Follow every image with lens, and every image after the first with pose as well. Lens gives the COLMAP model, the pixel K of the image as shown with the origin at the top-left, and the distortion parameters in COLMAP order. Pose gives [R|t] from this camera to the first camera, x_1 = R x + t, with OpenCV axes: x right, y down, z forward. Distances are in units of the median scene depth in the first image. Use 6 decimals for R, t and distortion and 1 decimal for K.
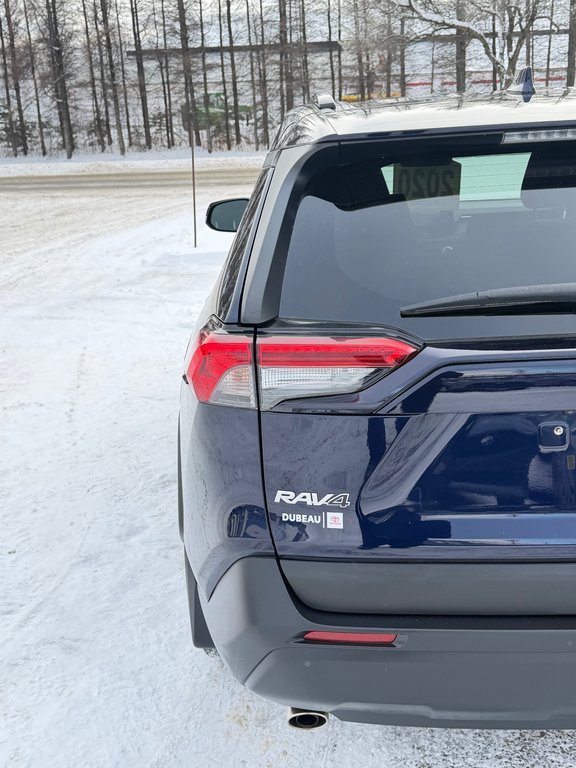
lens RADIAL K [[835.7, 0, 286.9], [0, 835.7, 386.8], [0, 0, 1]] dist [0.201650, -0.460632]
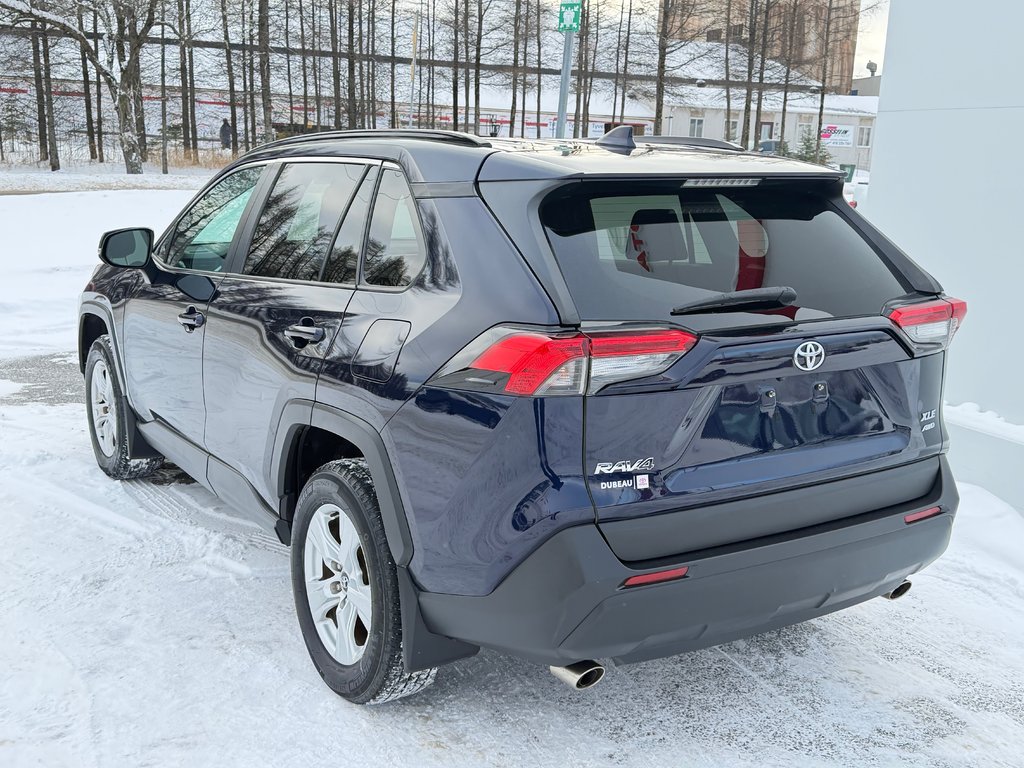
lens RADIAL K [[1114.2, 0, 511.1], [0, 1114.2, 386.9], [0, 0, 1]] dist [0.201650, -0.460632]
pose [[0.817864, -0.056534, 0.572628, -0.399041], [0.111808, 0.991808, -0.061773, 0.039366], [-0.564444, 0.114546, 0.817485, -0.093546]]
